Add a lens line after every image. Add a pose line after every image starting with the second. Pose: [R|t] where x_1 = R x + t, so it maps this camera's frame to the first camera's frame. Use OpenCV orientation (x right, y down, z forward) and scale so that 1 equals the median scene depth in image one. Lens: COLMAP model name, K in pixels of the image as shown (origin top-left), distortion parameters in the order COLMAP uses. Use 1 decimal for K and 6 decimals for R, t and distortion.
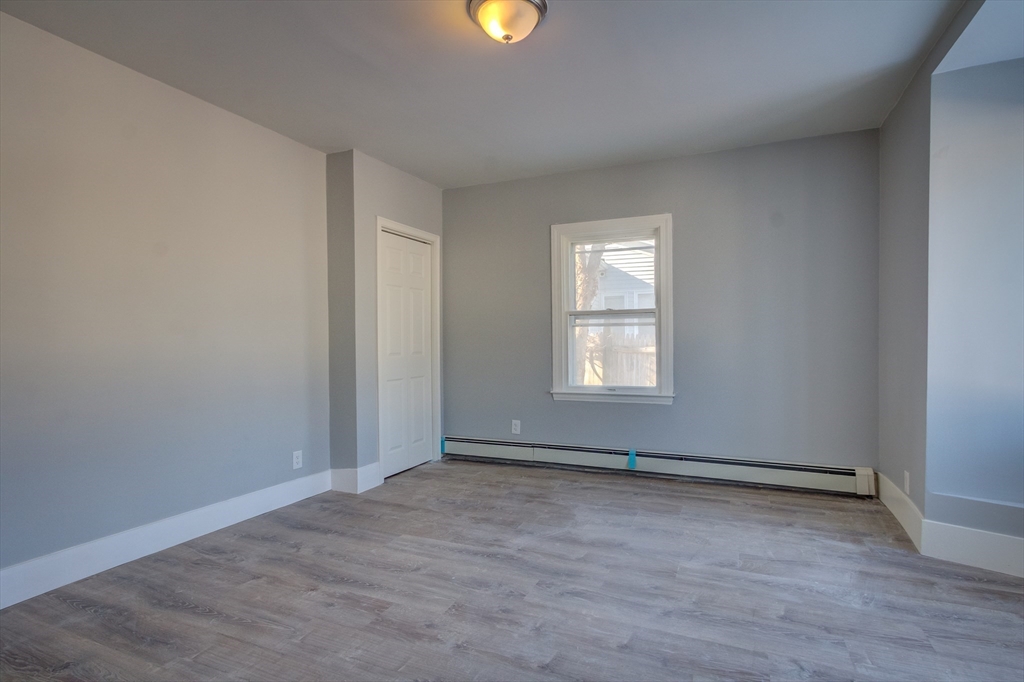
lens RADIAL K [[500.1, 0, 502.4], [0, 500.1, 353.7], [0, 0, 1]] dist [-0.002215, 0.006959]
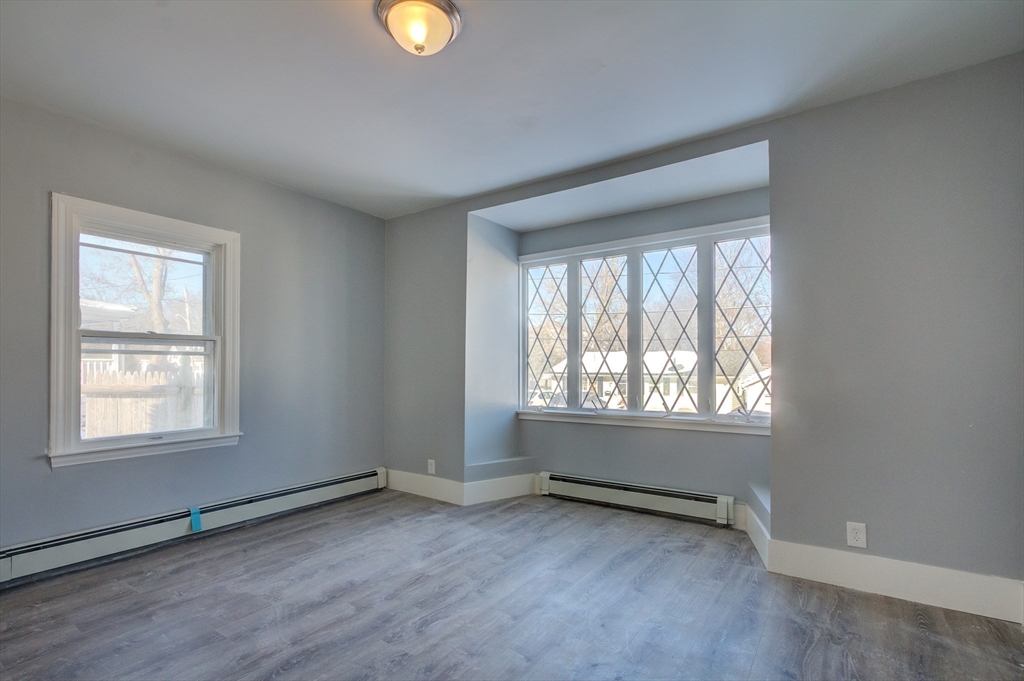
lens RADIAL K [[500.1, 0, 502.4], [0, 500.1, 353.2], [0, 0, 1]] dist [-0.002215, 0.006959]
pose [[0.185539, 0.038053, 0.981900, -0.551007], [0.027148, 0.998670, -0.043832, -0.011341], [-0.982262, 0.034789, 0.184260, 0.422238]]
